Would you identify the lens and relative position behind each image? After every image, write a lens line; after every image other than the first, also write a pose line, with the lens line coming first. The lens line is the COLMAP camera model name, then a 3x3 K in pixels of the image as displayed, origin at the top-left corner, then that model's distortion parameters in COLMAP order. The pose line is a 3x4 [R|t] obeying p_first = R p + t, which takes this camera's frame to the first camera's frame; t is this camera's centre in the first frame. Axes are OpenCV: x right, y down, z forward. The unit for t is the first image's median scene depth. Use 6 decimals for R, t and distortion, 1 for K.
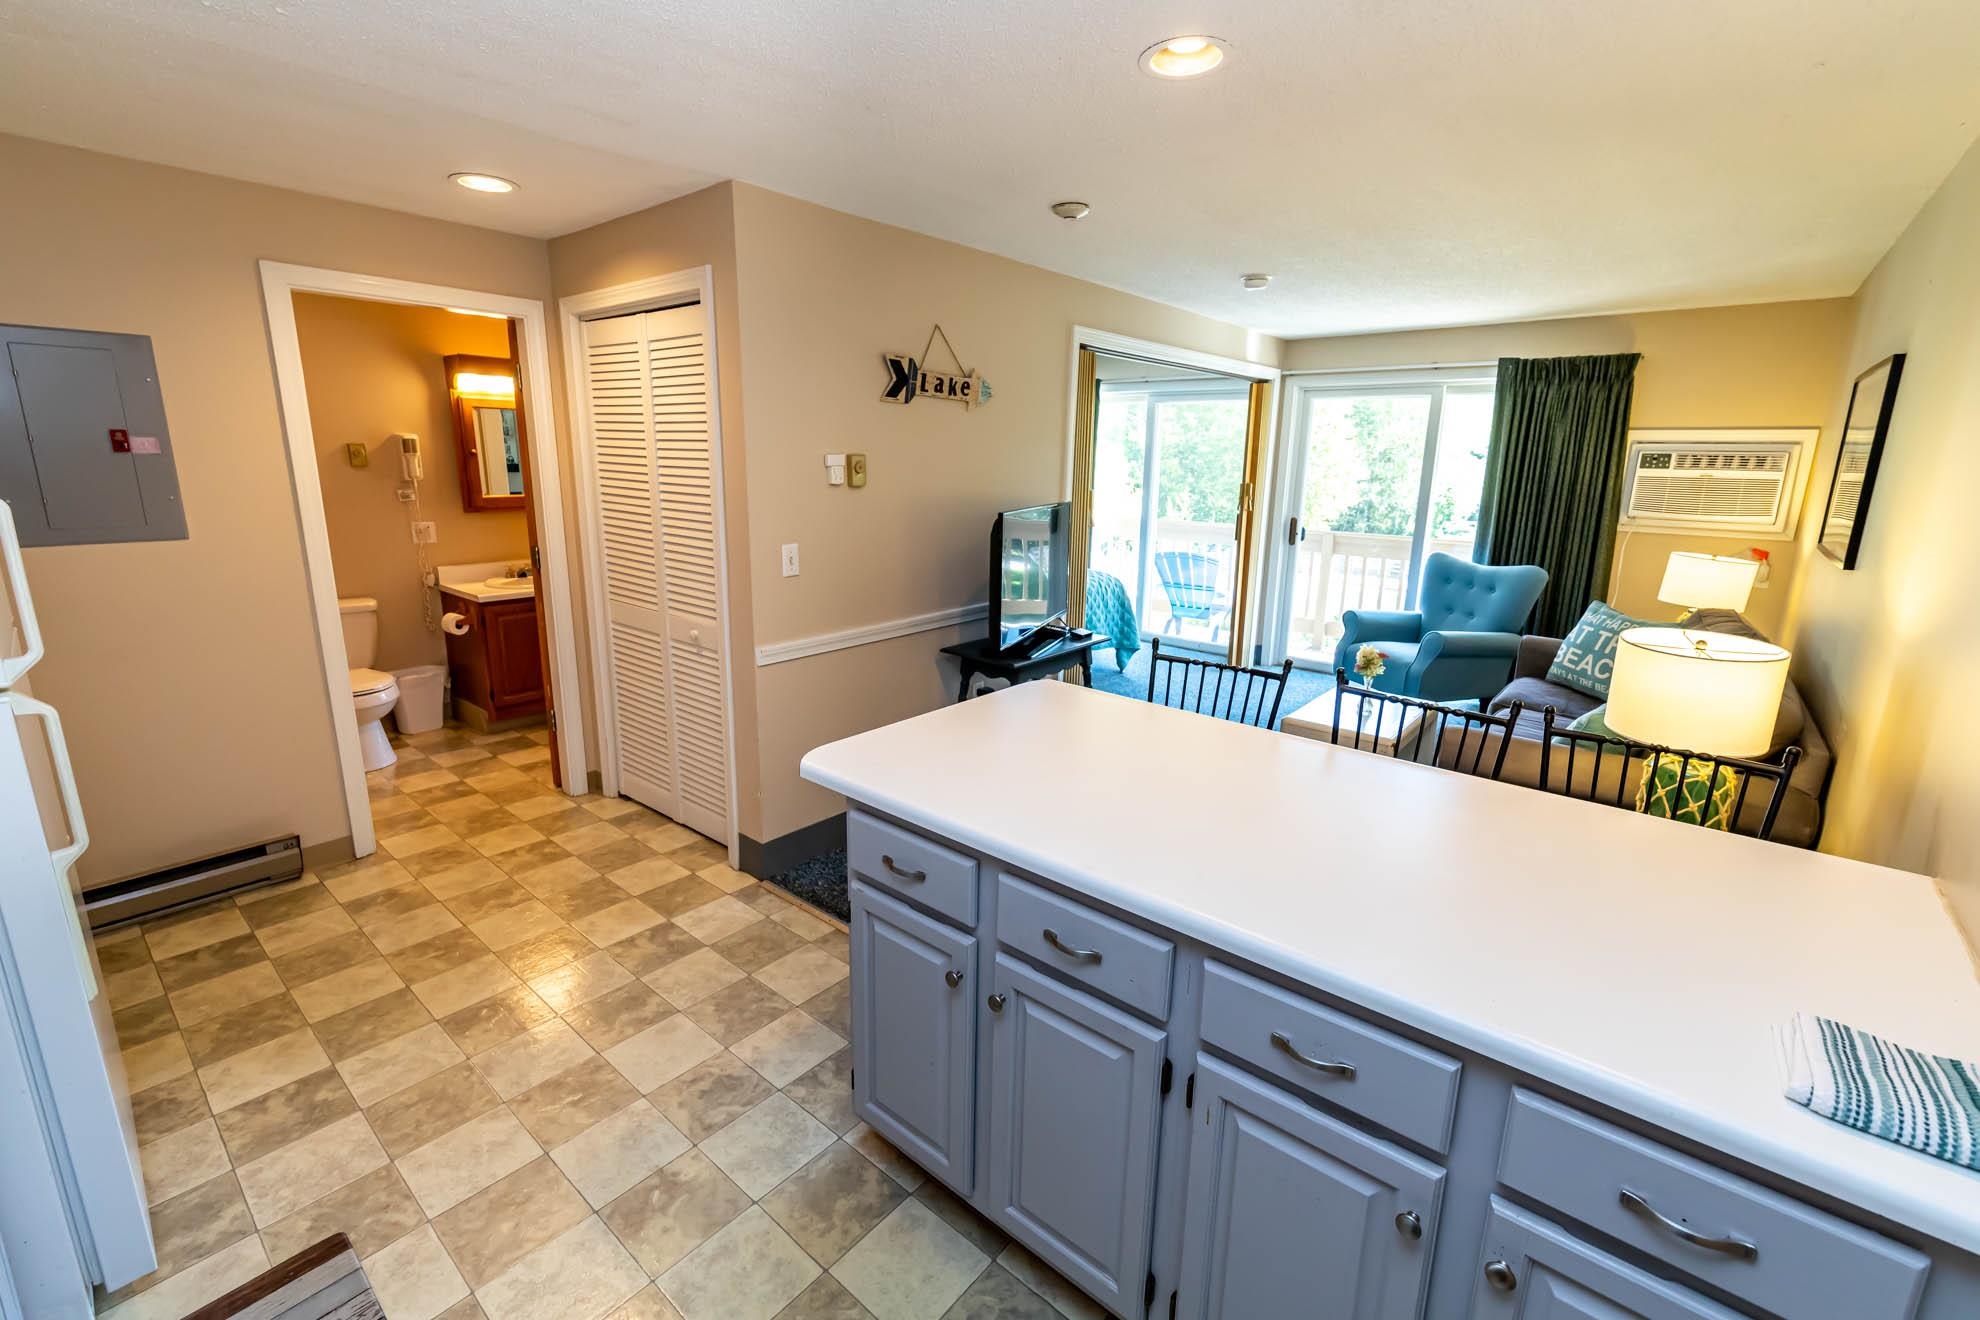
lens RADIAL K [[868.5, 0, 989.3], [0, 868.5, 643.5], [0, 0, 1]] dist [0.000596, -0.001089]
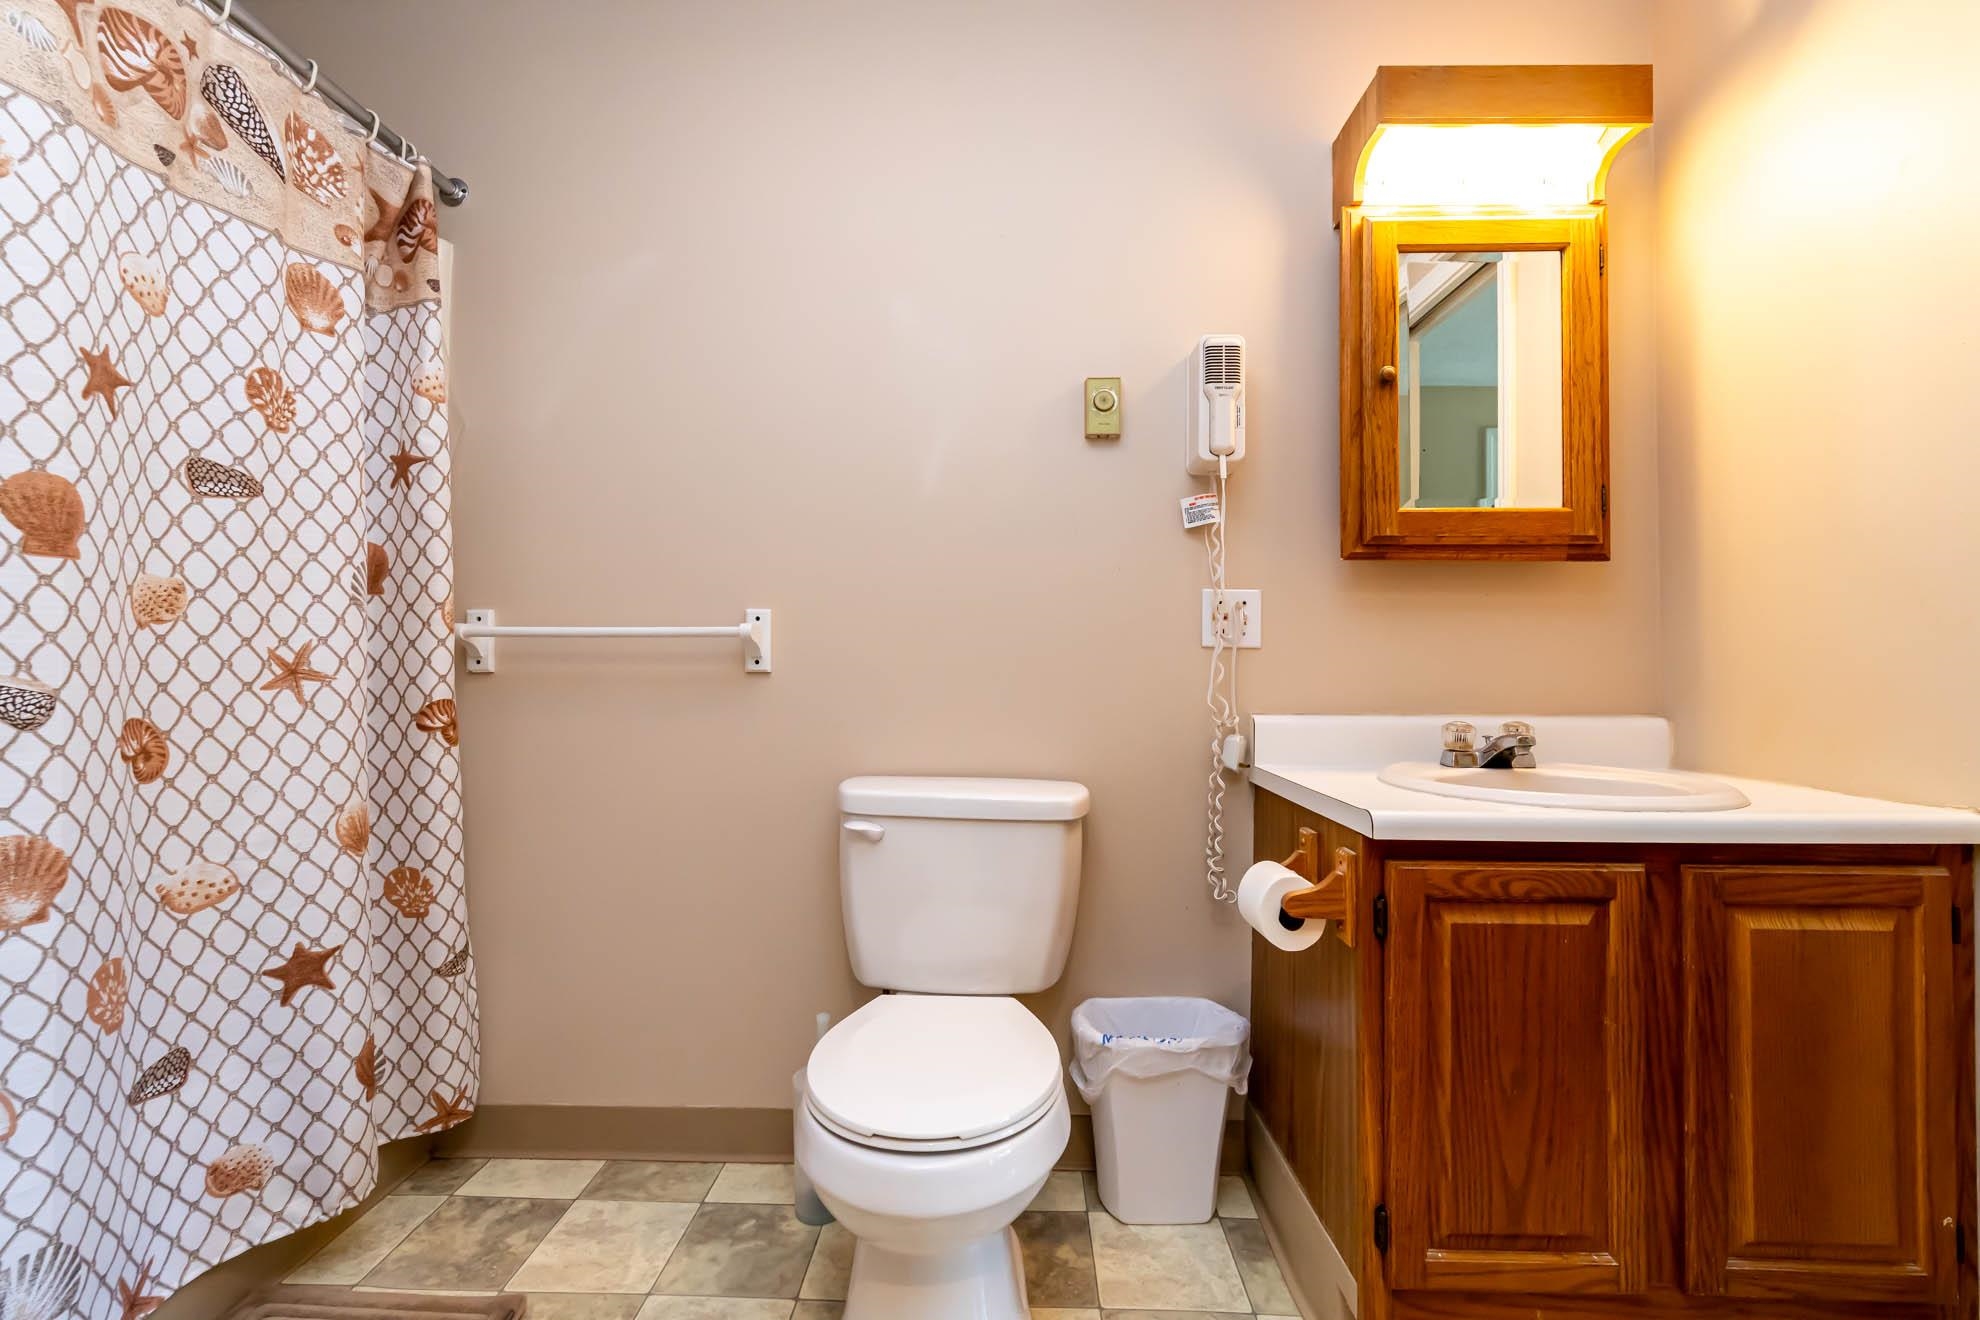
lens RADIAL K [[868.5, 0, 988.5], [0, 868.5, 657.4], [0, 0, 1]] dist [0.000596, -0.001089]
pose [[0.626839, -0.026179, -0.778709, -0.447690], [-0.174974, 0.969178, -0.173431, -0.033785], [0.759248, 0.244968, 0.602938, 0.731029]]
